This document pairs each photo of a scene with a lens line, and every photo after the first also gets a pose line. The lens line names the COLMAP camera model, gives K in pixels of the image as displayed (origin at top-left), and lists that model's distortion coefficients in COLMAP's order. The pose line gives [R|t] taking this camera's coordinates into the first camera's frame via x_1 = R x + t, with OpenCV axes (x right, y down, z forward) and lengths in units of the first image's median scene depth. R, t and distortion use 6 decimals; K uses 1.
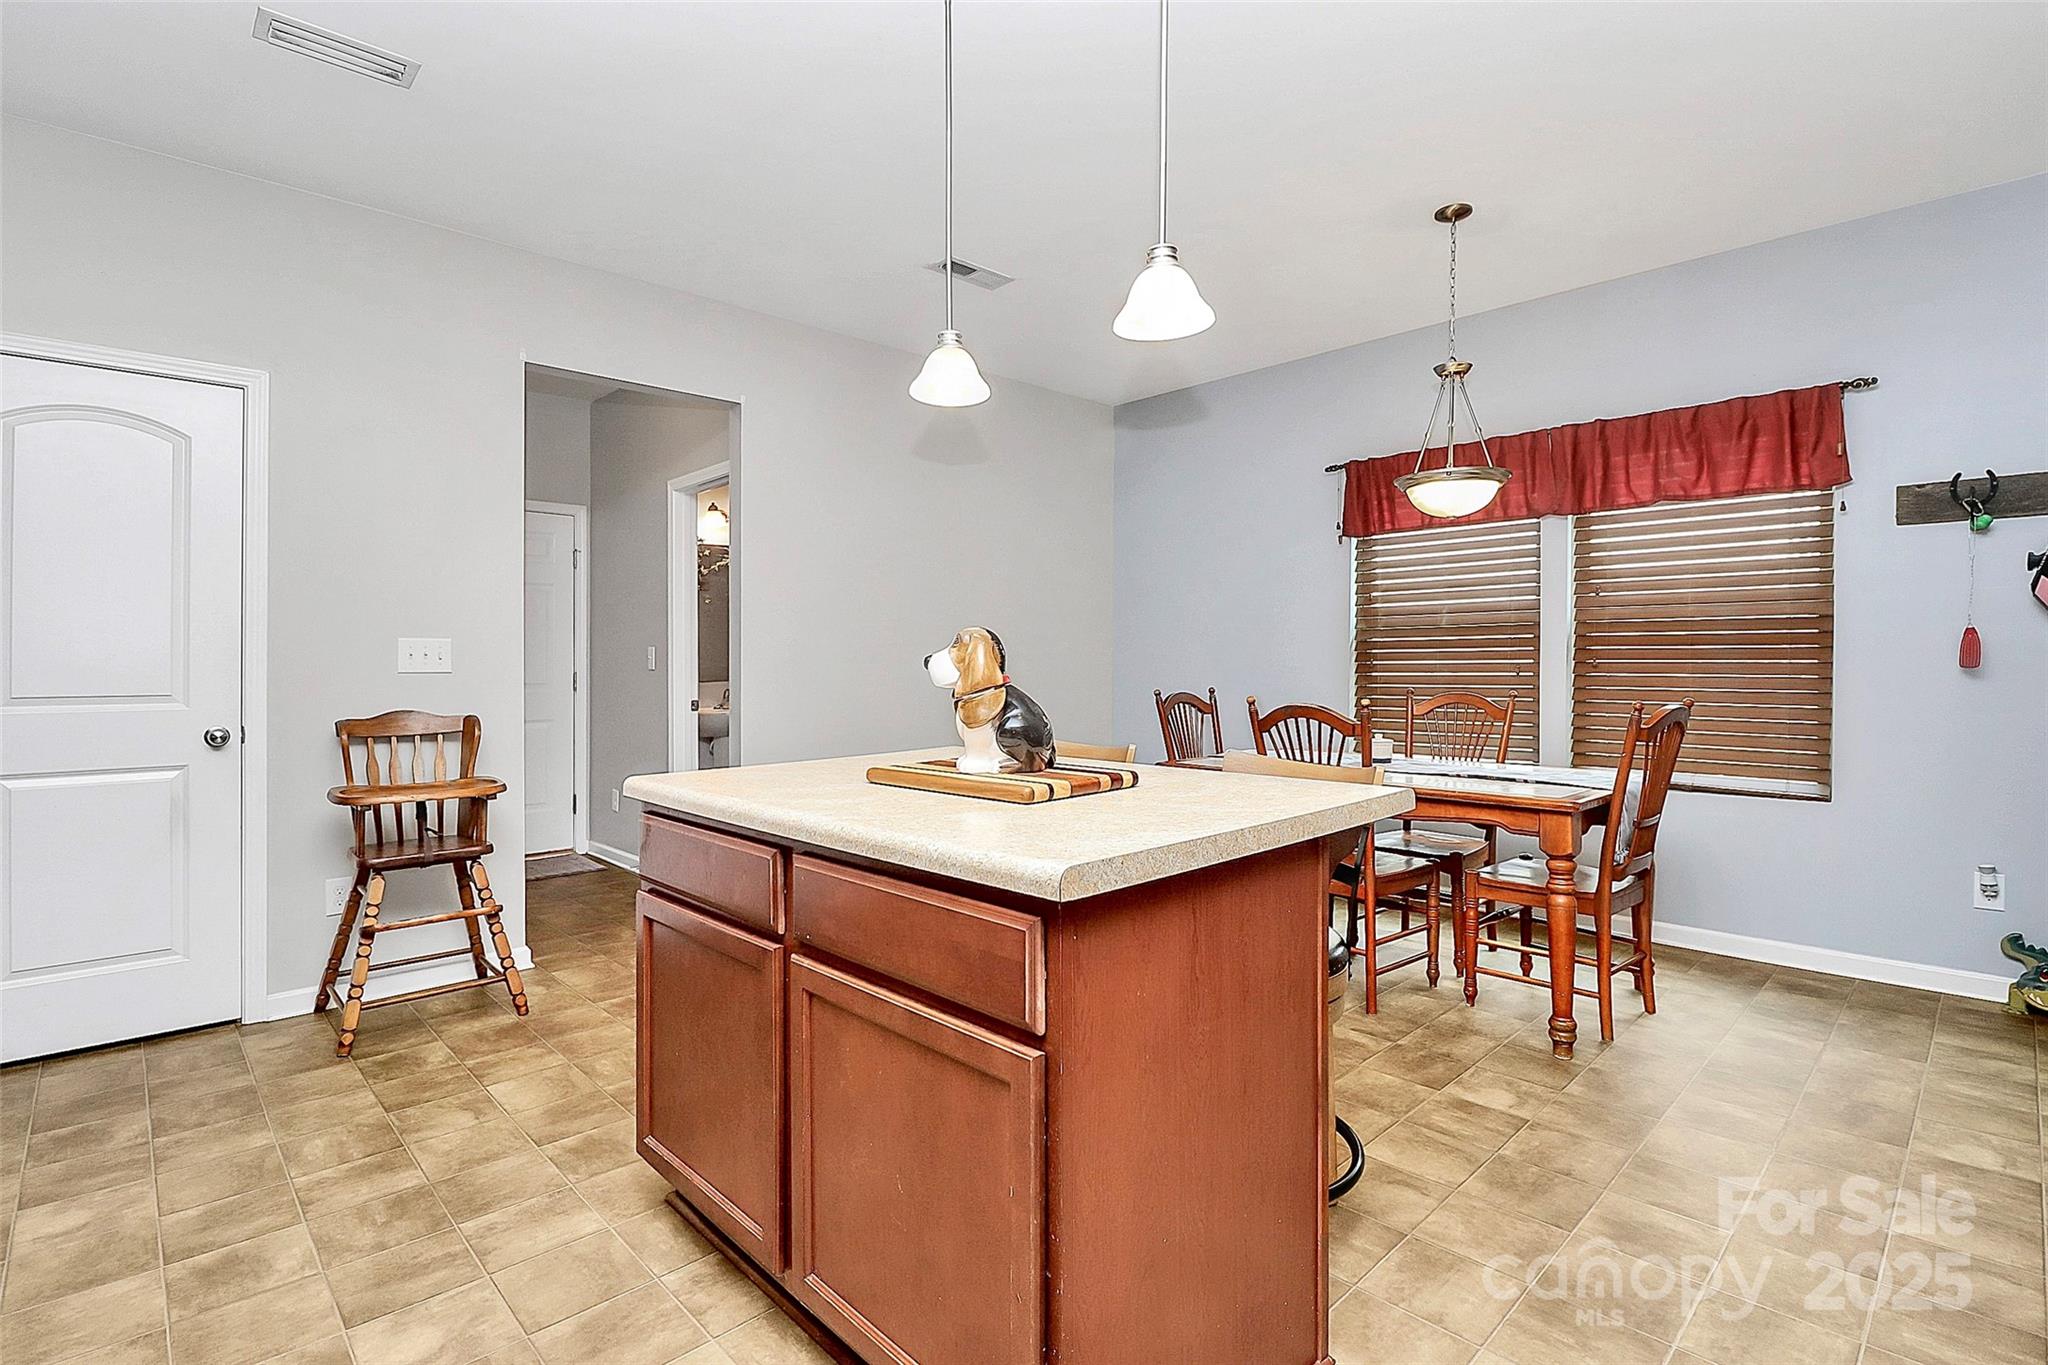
lens RADIAL K [[968.4, 0, 1029.0], [0, 968.4, 695.3], [0, 0, 1]] dist [-0.012688, -0.003652]
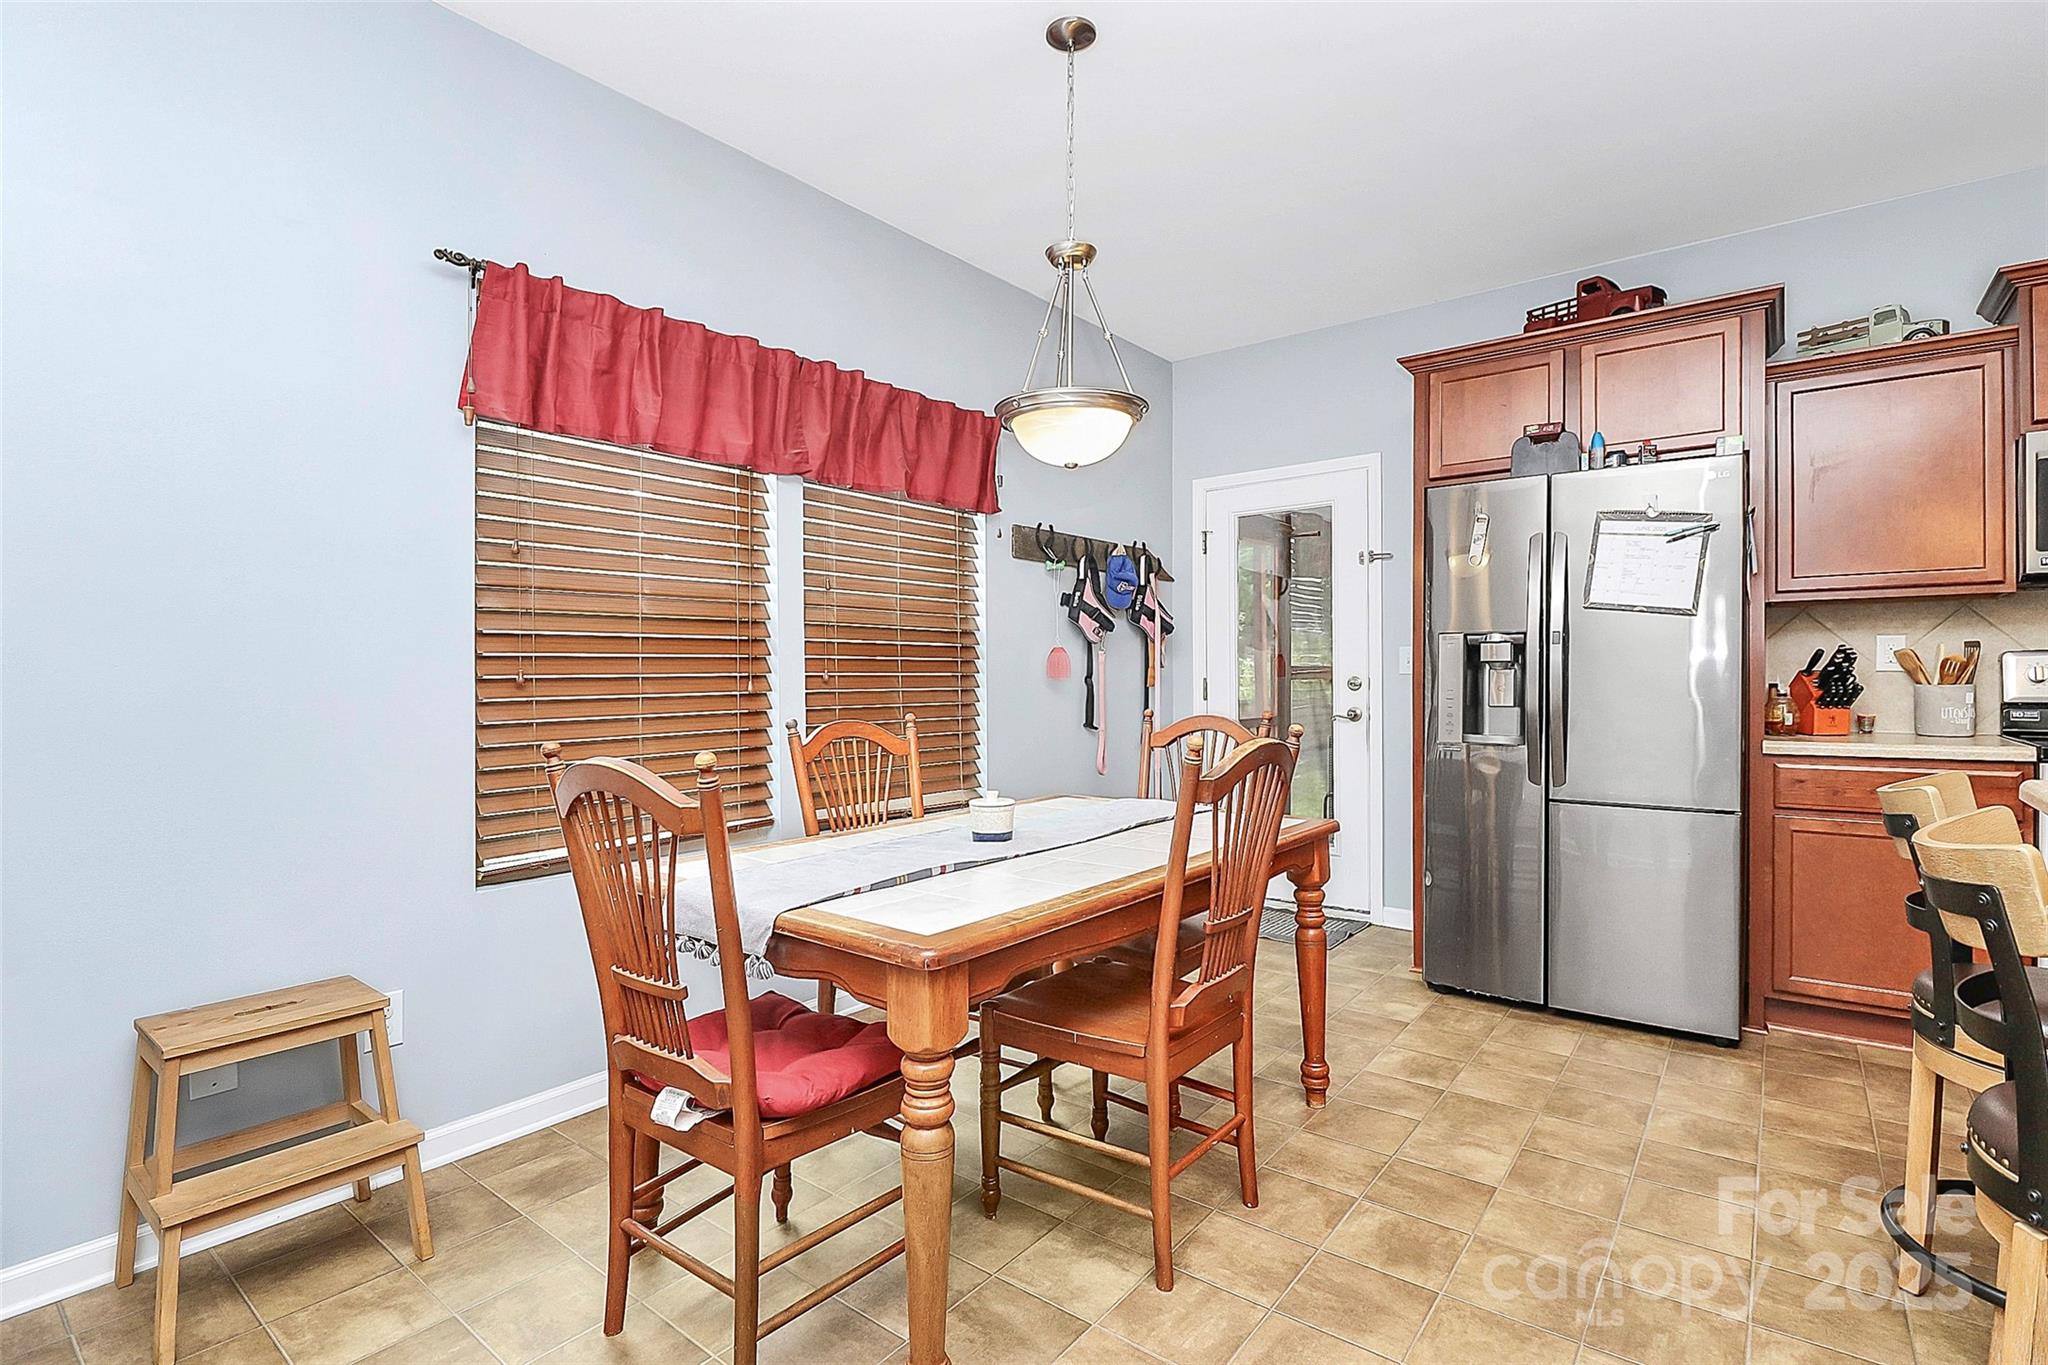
lens RADIAL K [[968.4, 0, 1023.3], [0, 968.4, 675.4], [0, 0, 1]] dist [-0.012688, -0.003652]
pose [[-0.151651, 0.004062, 0.988426, -0.263400], [0.043914, 0.999032, 0.002632, -0.038143], [-0.987458, 0.043805, -0.151683, 1.213366]]
